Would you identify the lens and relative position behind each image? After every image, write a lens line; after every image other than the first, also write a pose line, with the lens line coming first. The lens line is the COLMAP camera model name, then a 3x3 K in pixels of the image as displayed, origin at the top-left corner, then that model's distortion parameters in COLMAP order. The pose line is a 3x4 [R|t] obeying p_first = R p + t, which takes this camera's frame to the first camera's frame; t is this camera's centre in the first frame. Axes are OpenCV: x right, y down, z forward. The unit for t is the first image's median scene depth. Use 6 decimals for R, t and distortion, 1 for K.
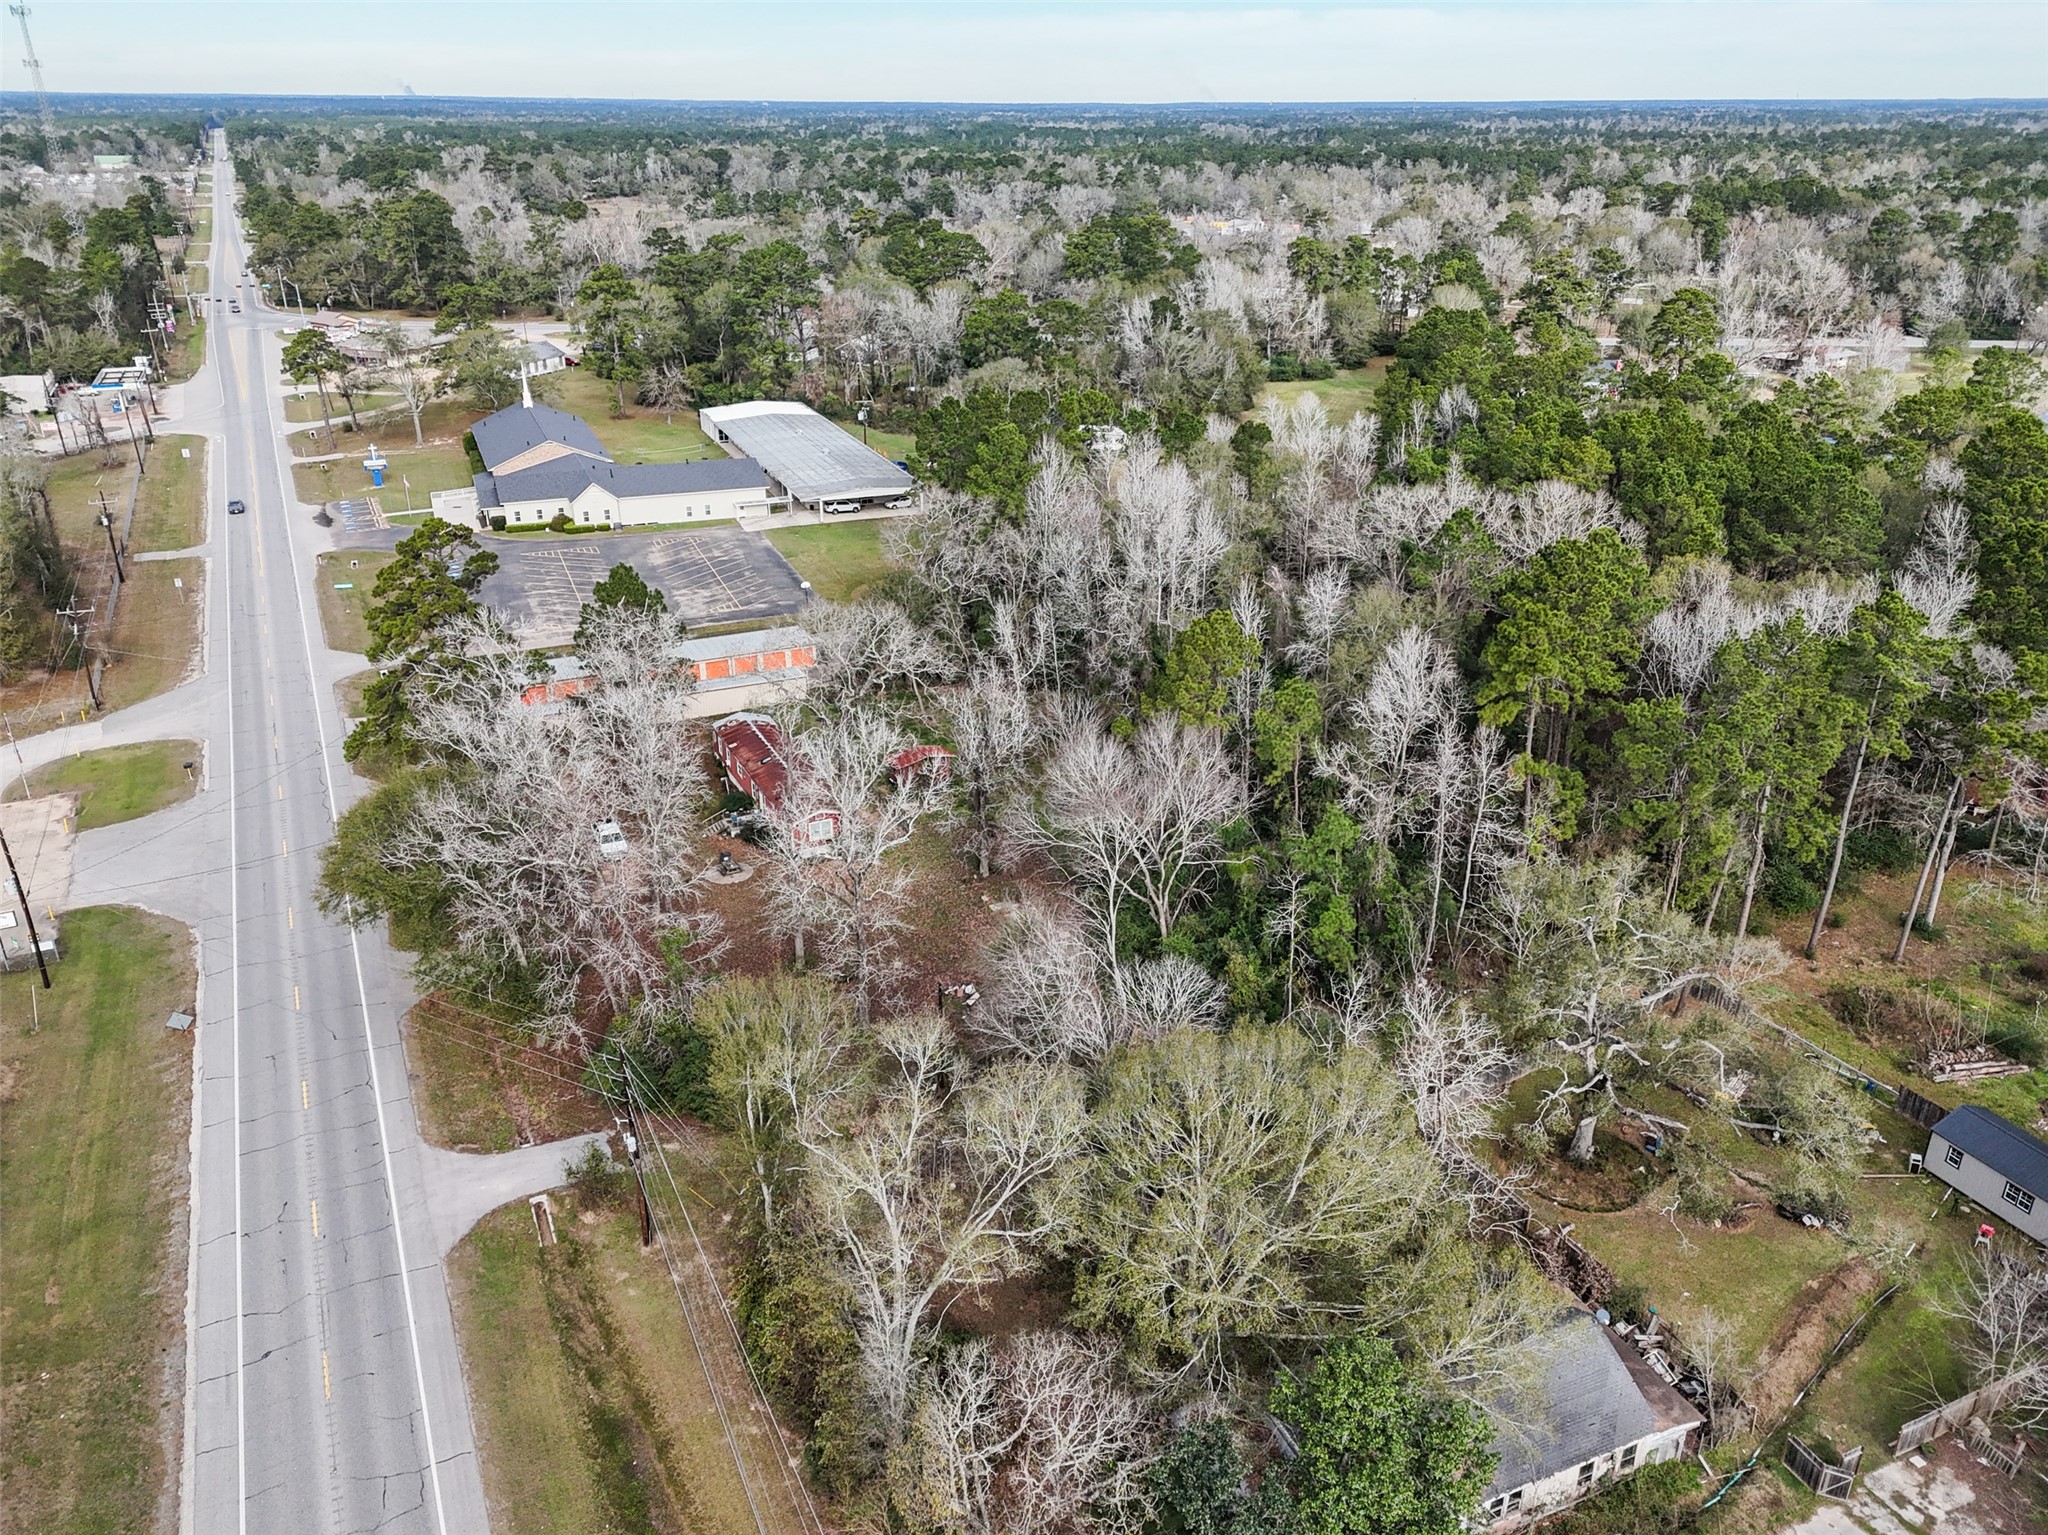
lens RADIAL K [[1497.6, 0, 1030.1], [0, 1497.6, 759.6], [0, 0, 1]] dist [0.076890, -0.065462]
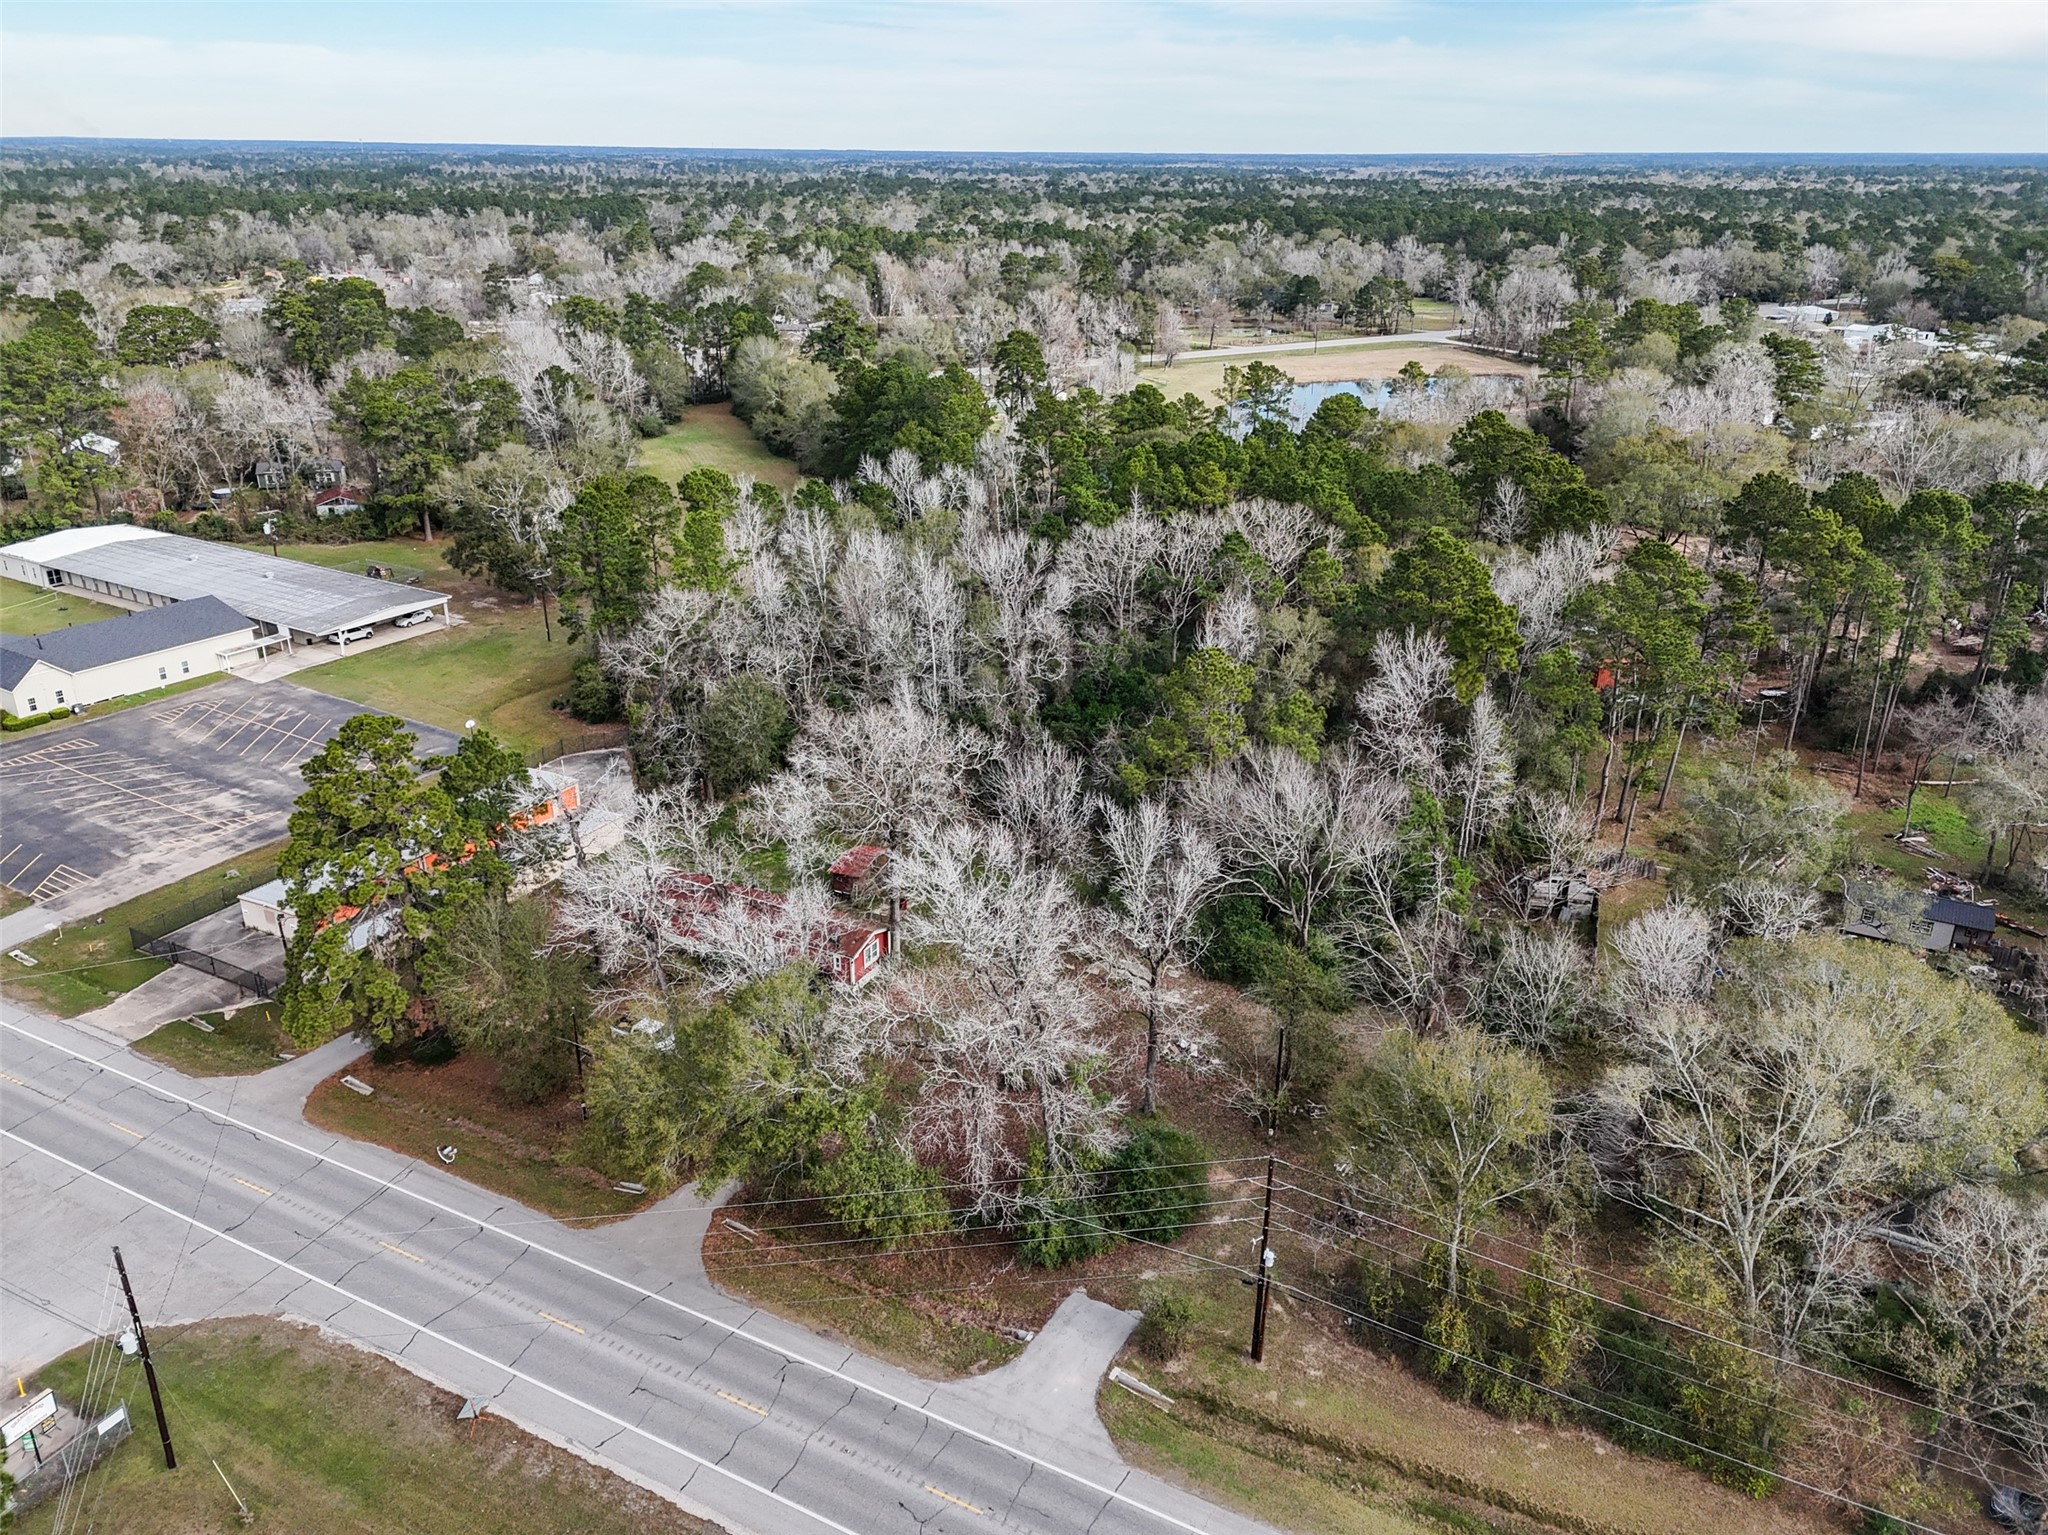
lens RADIAL K [[1497.6, 0, 1030.1], [0, 1497.6, 759.6], [0, 0, 1]] dist [0.076890, -0.065462]
pose [[0.807473, -0.218438, 0.547971, -0.243951], [0.231483, 0.971739, 0.046259, -0.040976], [-0.542589, 0.089492, 0.835218, 0.065519]]
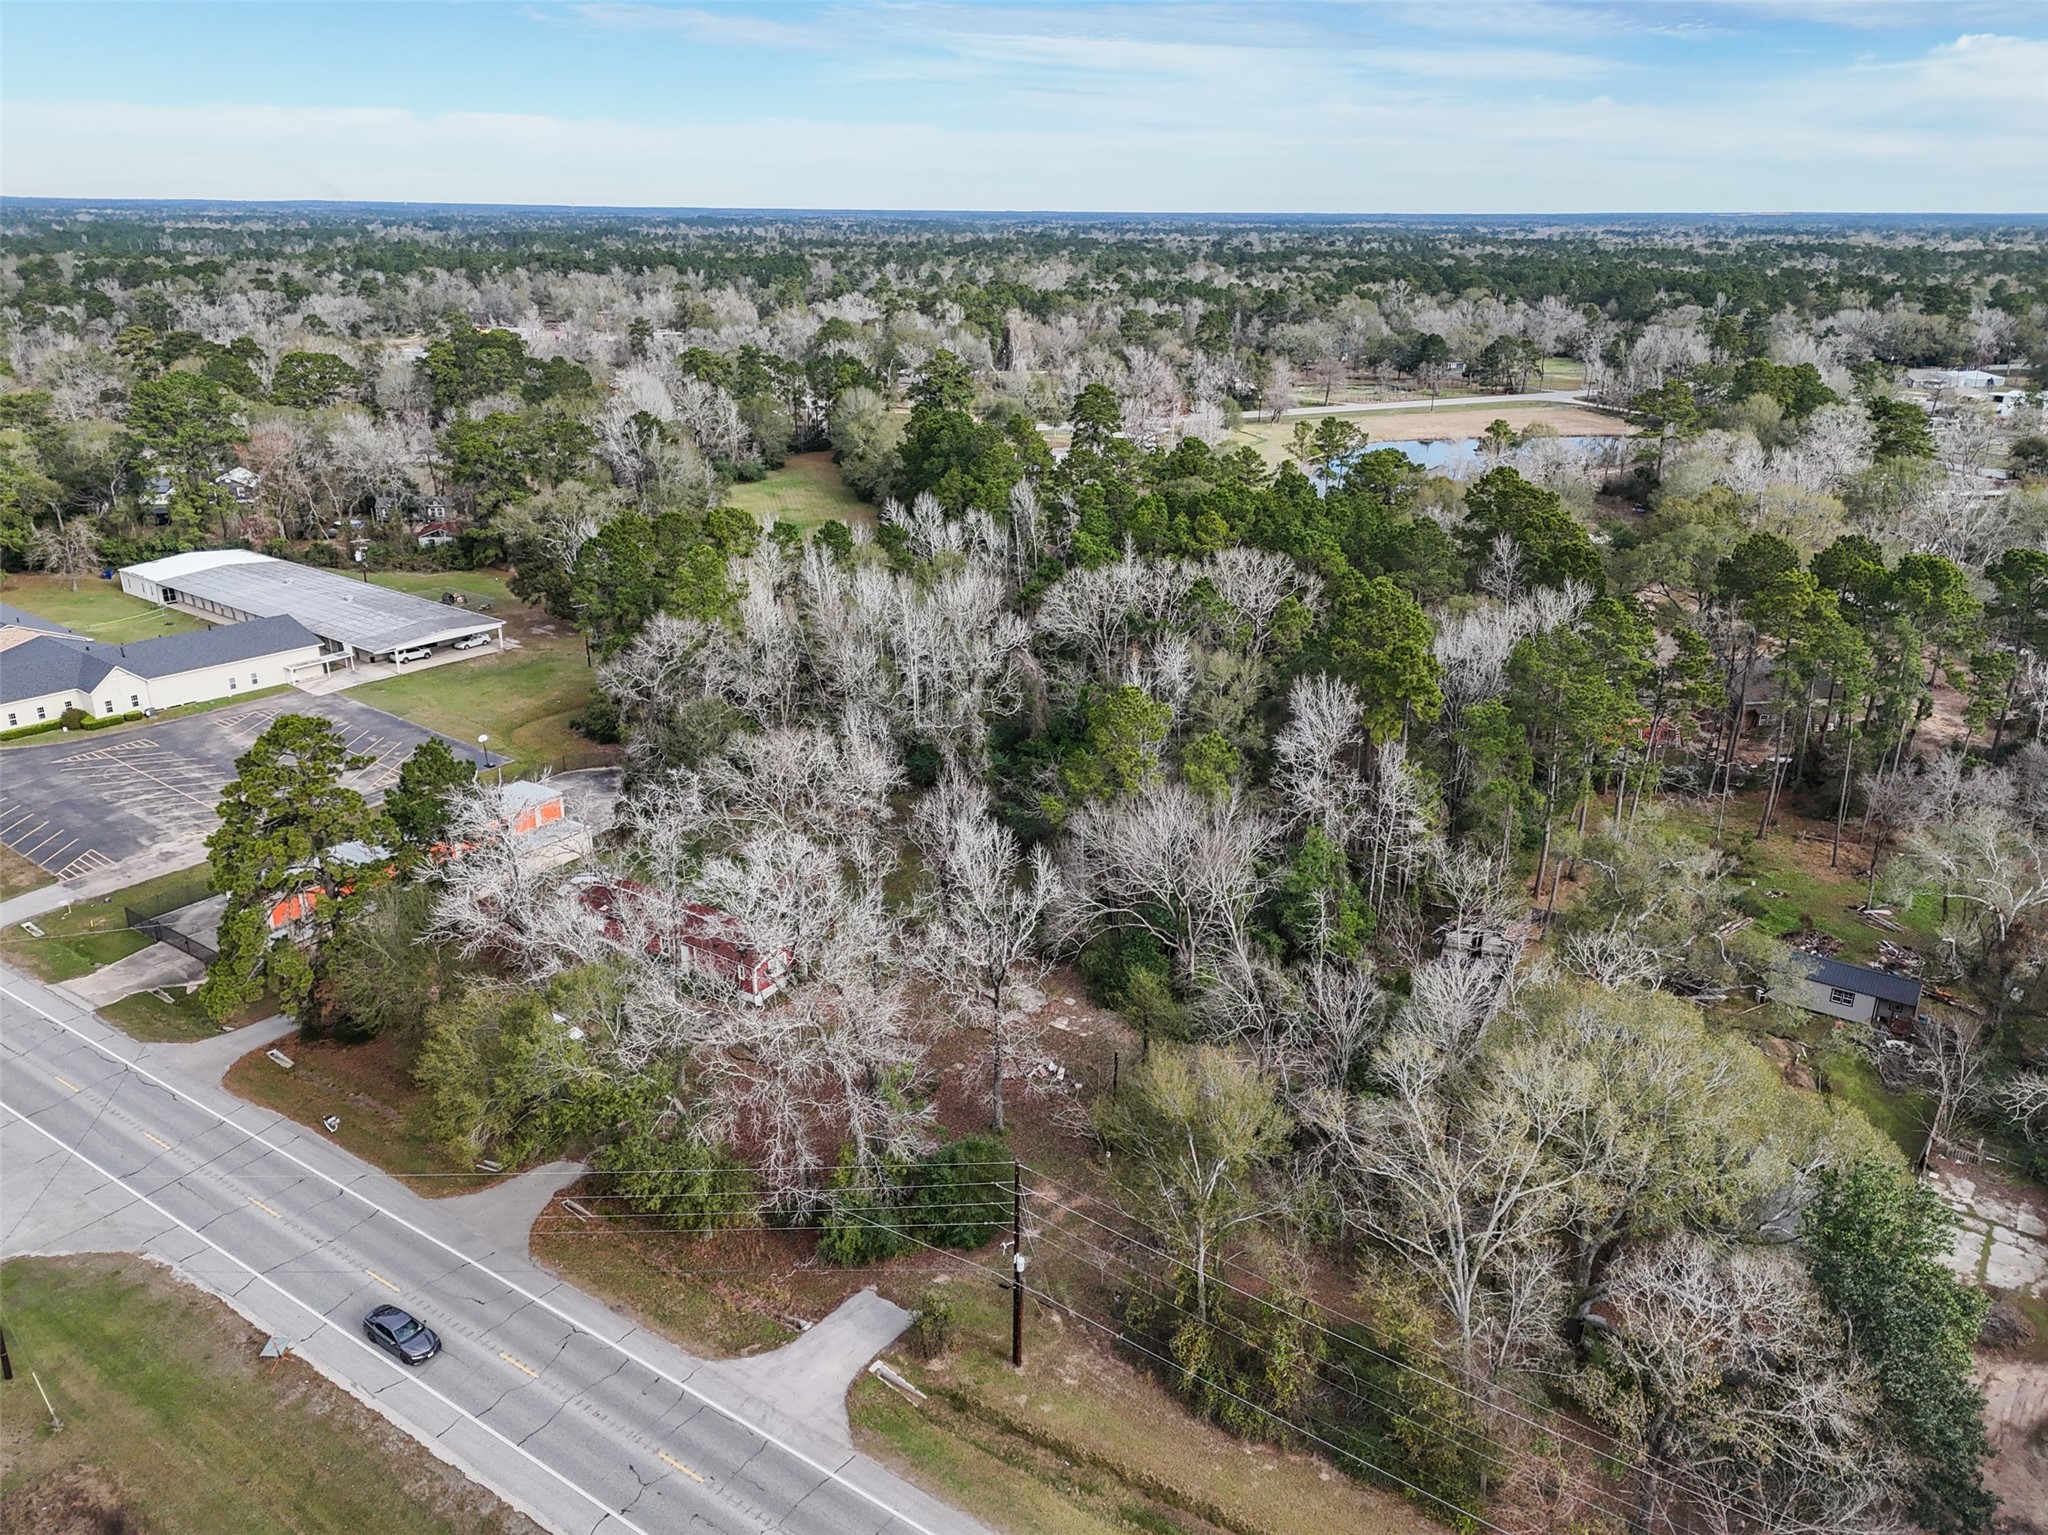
lens RADIAL K [[1497.6, 0, 1030.1], [0, 1497.6, 759.6], [0, 0, 1]] dist [0.076890, -0.065462]
pose [[0.869499, -0.166066, 0.465182, -0.191816], [0.192927, 0.981159, -0.010345, -0.019348], [-0.454699, 0.098741, 0.885155, 0.017130]]
